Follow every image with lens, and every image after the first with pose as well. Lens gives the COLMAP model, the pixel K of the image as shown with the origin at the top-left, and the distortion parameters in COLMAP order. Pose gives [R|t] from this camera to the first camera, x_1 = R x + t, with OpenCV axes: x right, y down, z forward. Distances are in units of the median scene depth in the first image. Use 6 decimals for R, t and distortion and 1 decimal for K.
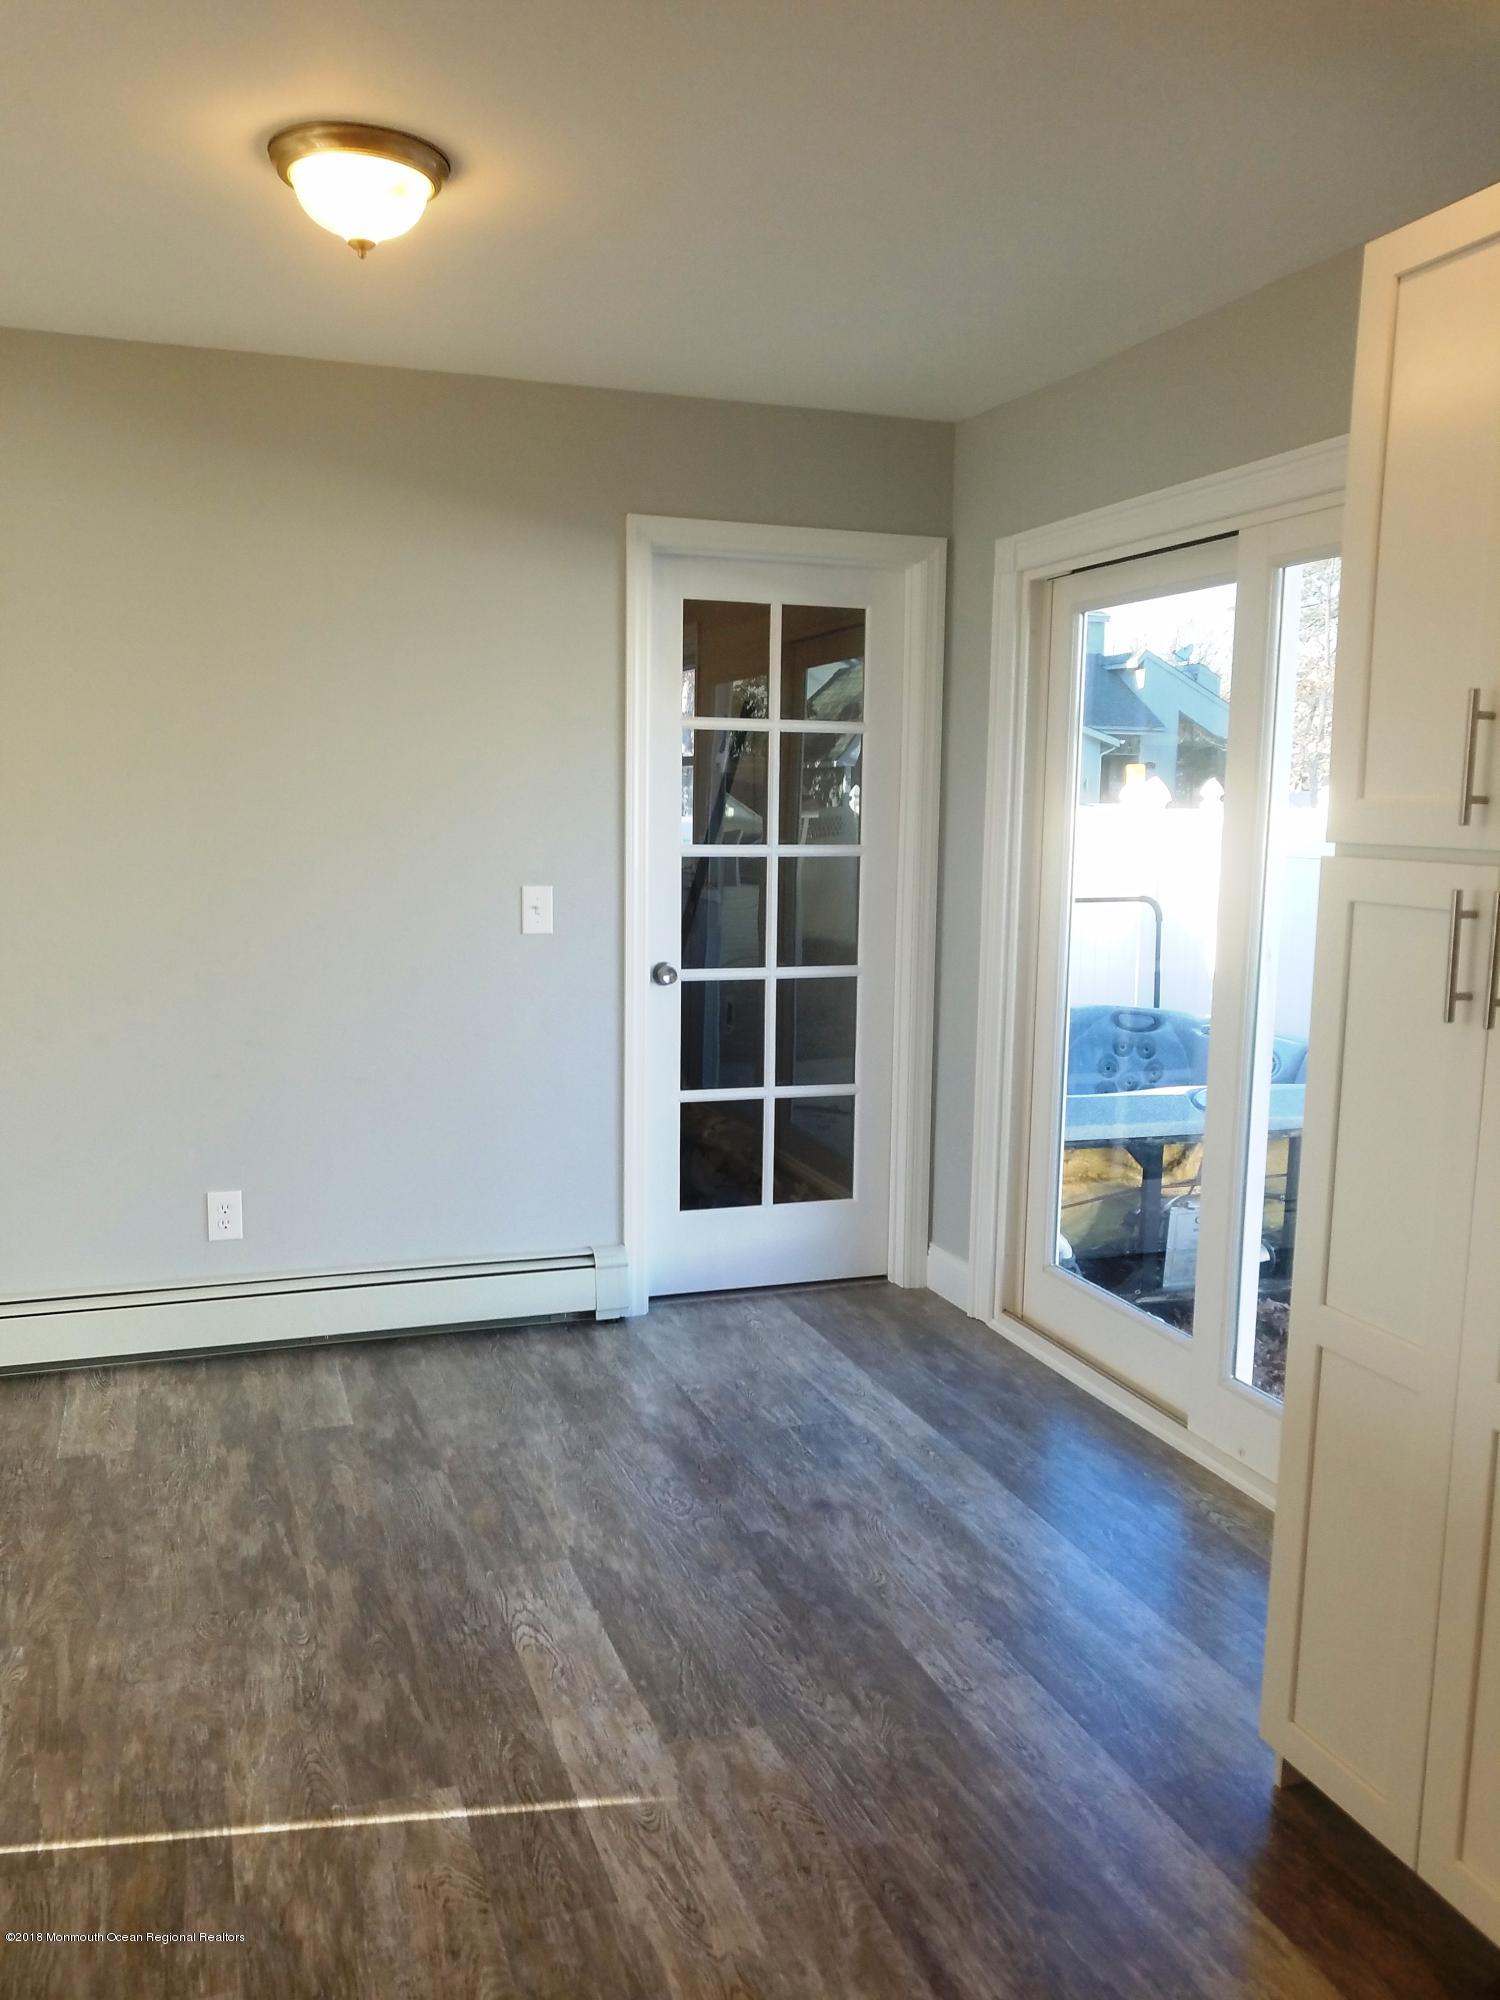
lens RADIAL K [[1544.9, 0, 748.8], [0, 1544.9, 1001.1], [0, 0, 1]] dist [0.000248, 0.001559]
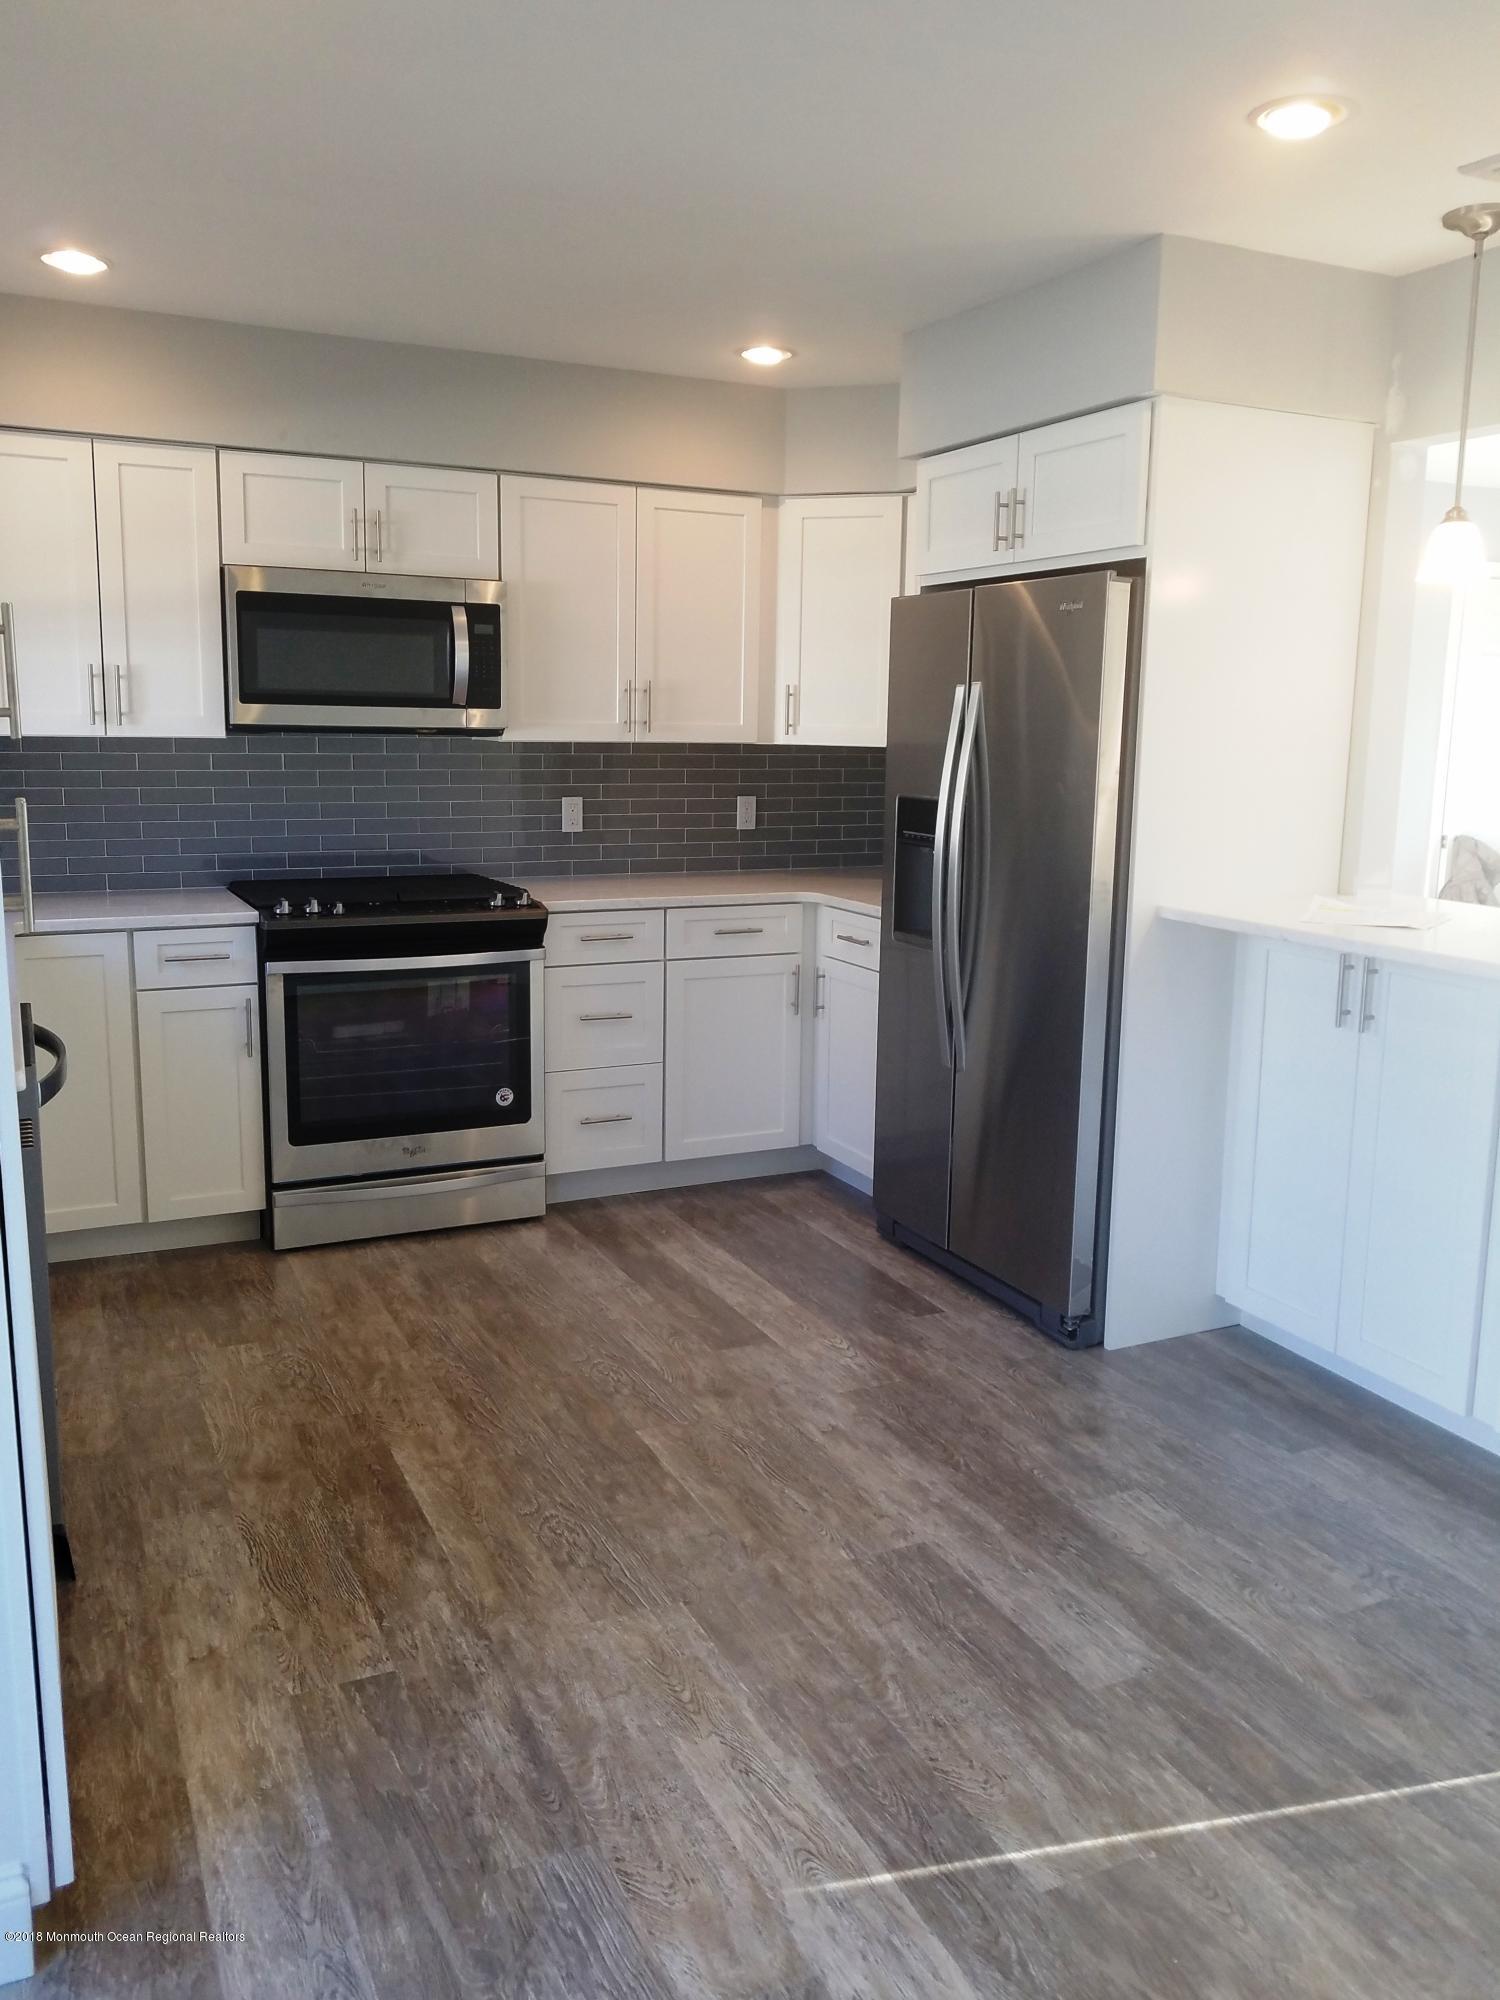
lens RADIAL K [[1544.9, 0, 750.7], [0, 1544.9, 995.8], [0, 0, 1]] dist [0.000248, 0.001559]
pose [[-0.995082, -0.013643, -0.098109, 0.067057], [-0.043198, 0.951089, 0.305880, -0.238819], [0.089137, 0.308614, -0.947002, 1.747490]]
